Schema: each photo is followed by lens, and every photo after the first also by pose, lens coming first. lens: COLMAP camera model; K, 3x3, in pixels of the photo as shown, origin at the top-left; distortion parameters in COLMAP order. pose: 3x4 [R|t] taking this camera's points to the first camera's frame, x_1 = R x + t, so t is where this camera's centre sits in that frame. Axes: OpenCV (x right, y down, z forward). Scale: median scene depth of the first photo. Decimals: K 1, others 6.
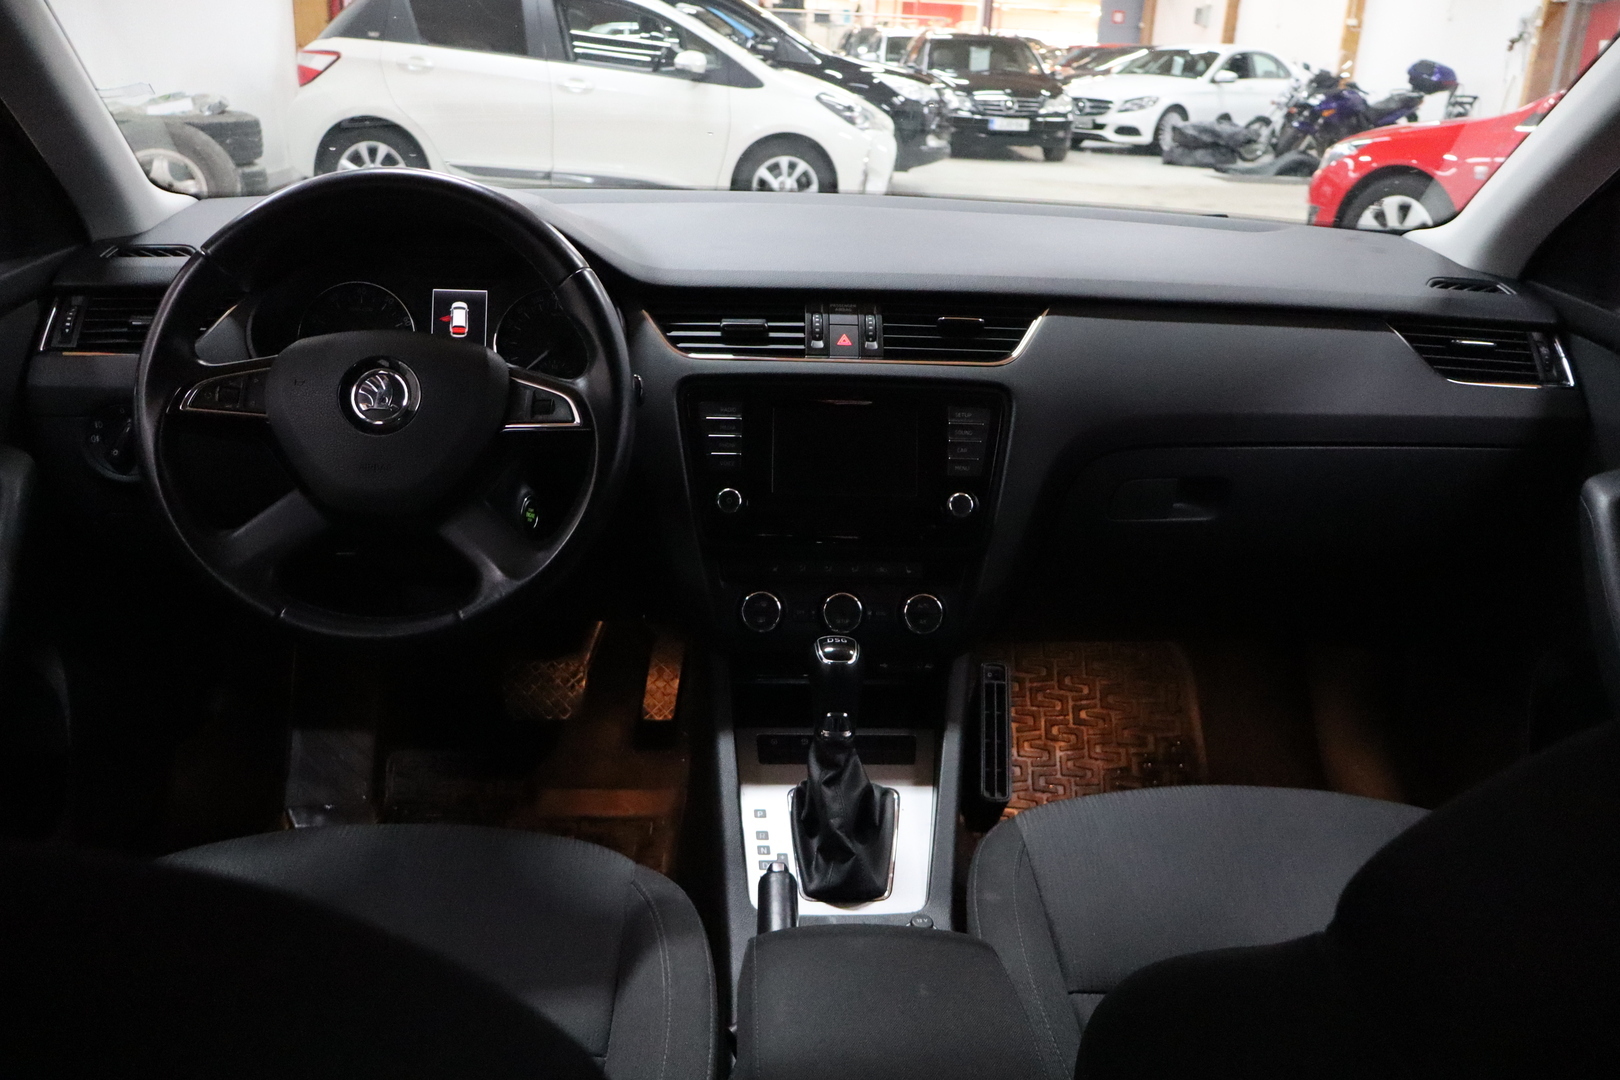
lens RADIAL K [[1363.5, 0, 782.5], [0, 1363.5, 543.3], [0, 0, 1]] dist [-0.011046, -0.003967]
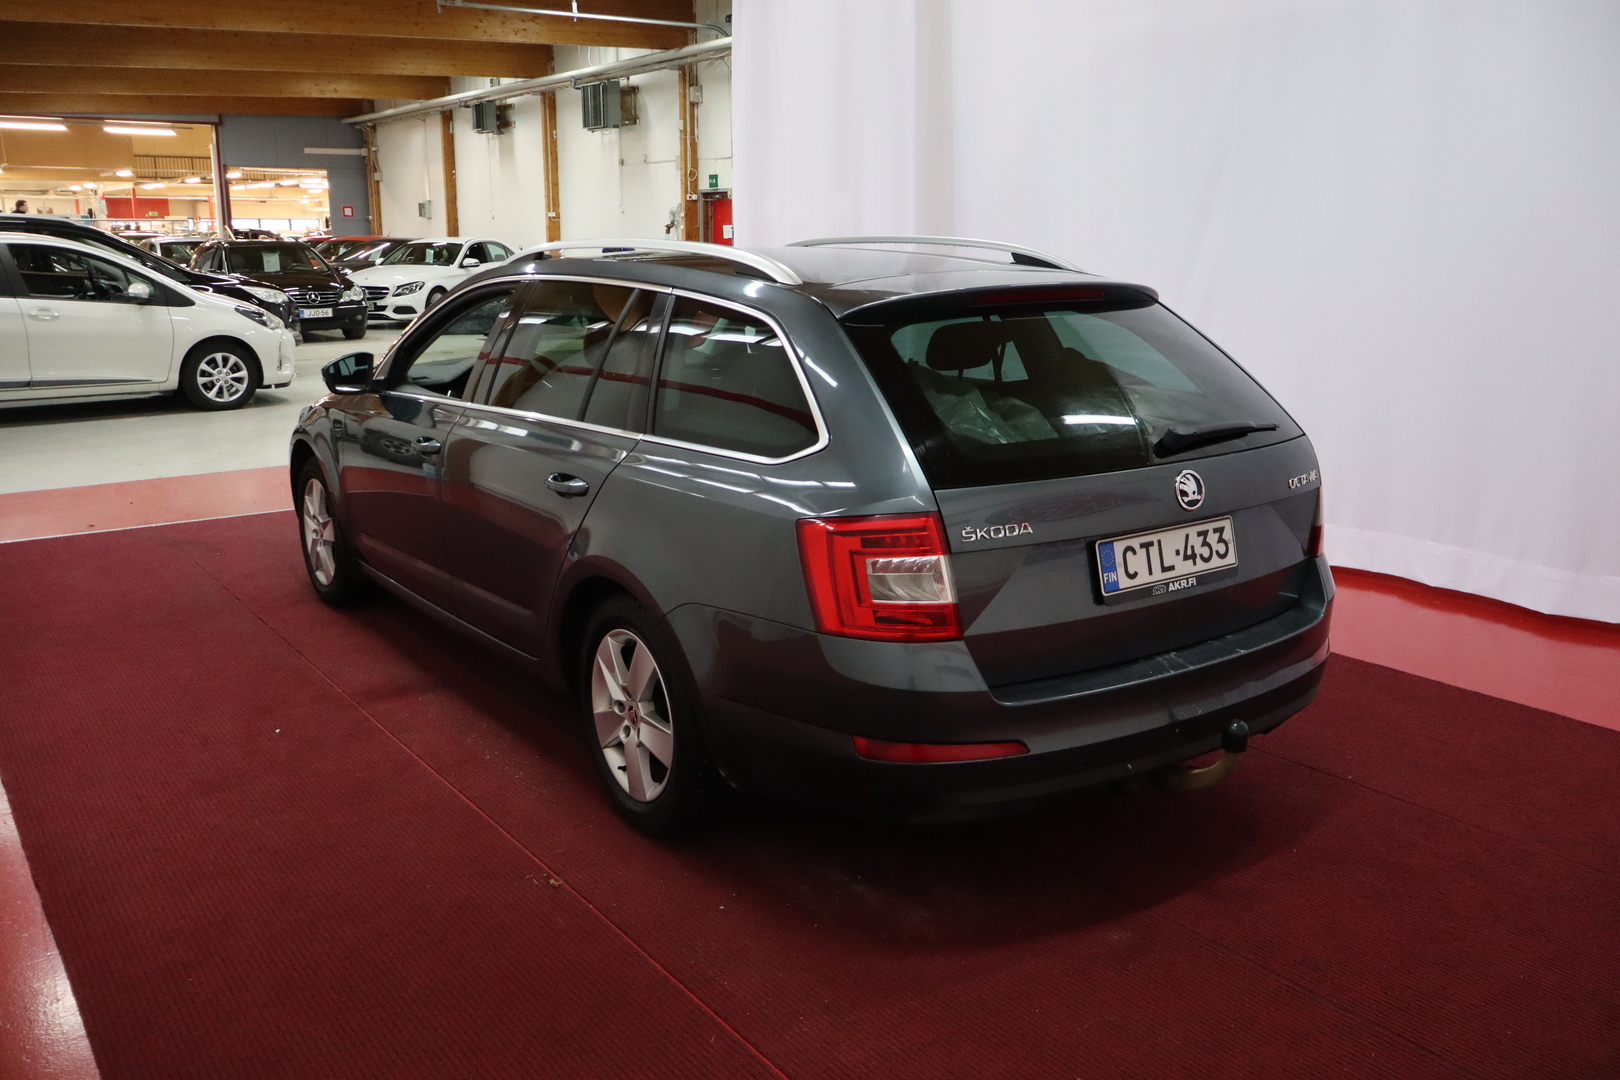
lens RADIAL K [[1359.5, 0, 810.0], [0, 1359.5, 540.0], [0, 0, 1]] dist [0.002598, -0.001919]
pose [[0.837028, -0.165101, 0.521657, -0.254897], [0.225236, 0.972834, -0.053508, 0.108528], [-0.498652, 0.162284, 0.851475, -0.441867]]
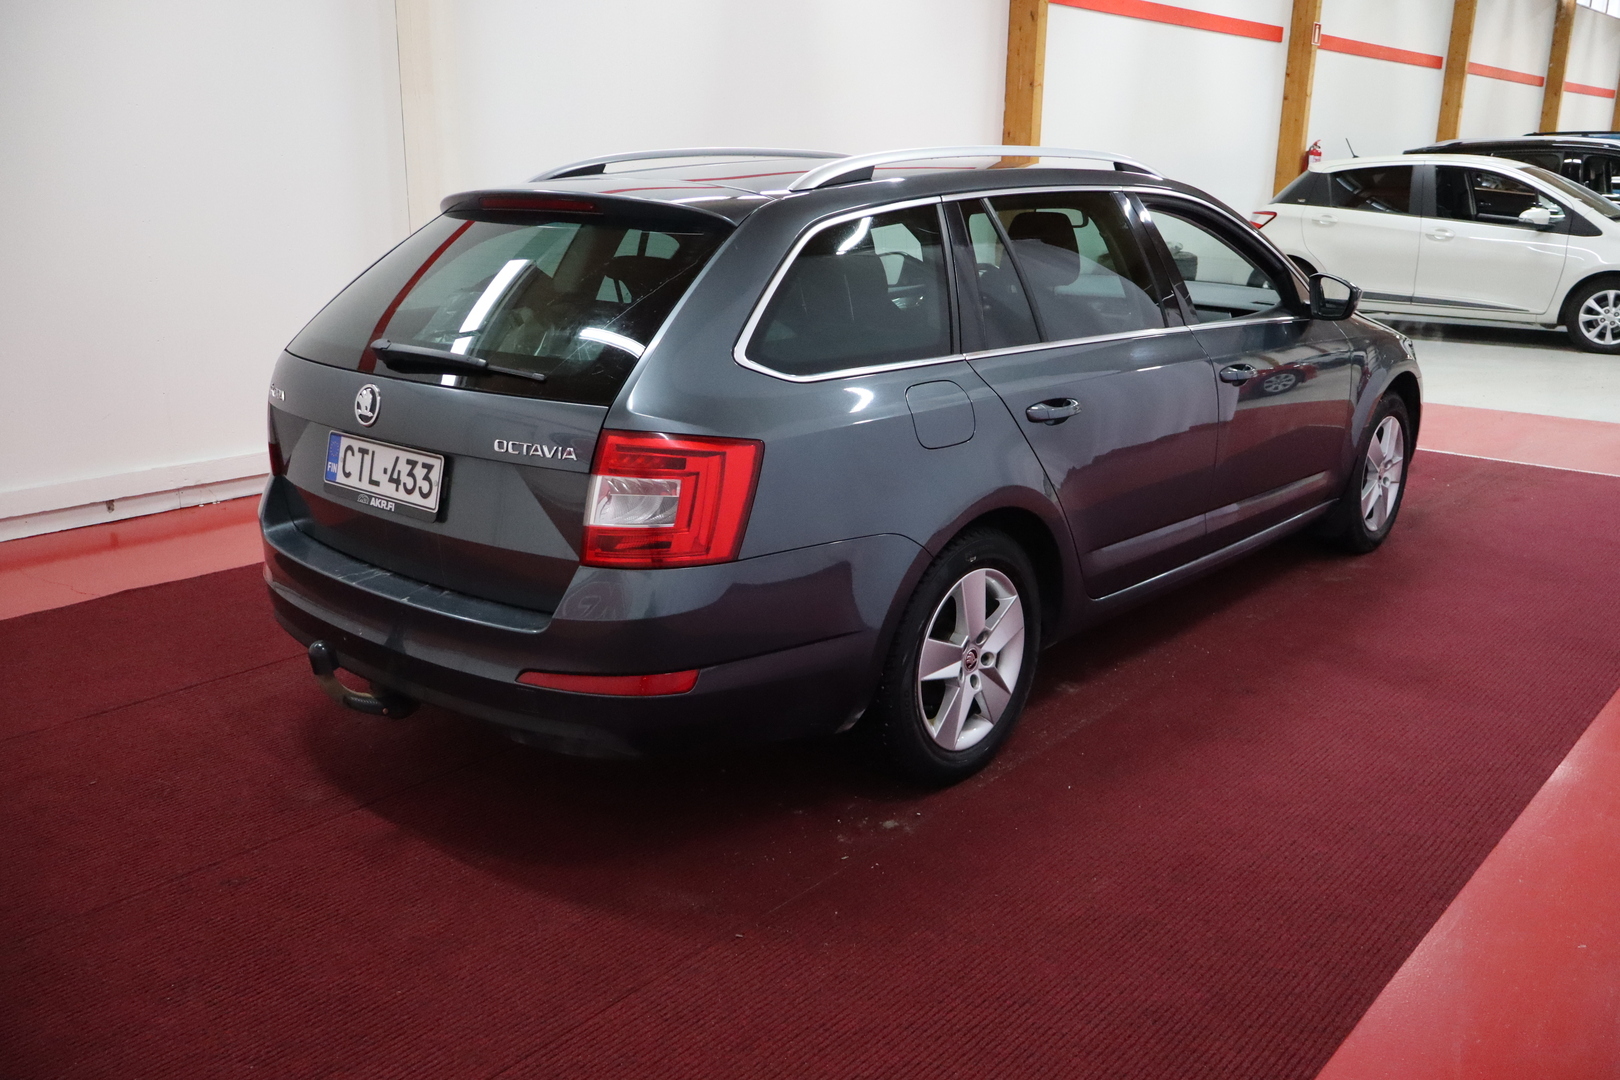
lens RADIAL K [[1359.5, 0, 810.0], [0, 1359.5, 540.0], [0, 0, 1]] dist [0.002598, -0.001919]
pose [[0.729450, 0.147059, -0.668039, 0.340112], [-0.211694, 0.977204, -0.016038, 0.114386], [0.650453, 0.153119, 0.743953, -0.366590]]
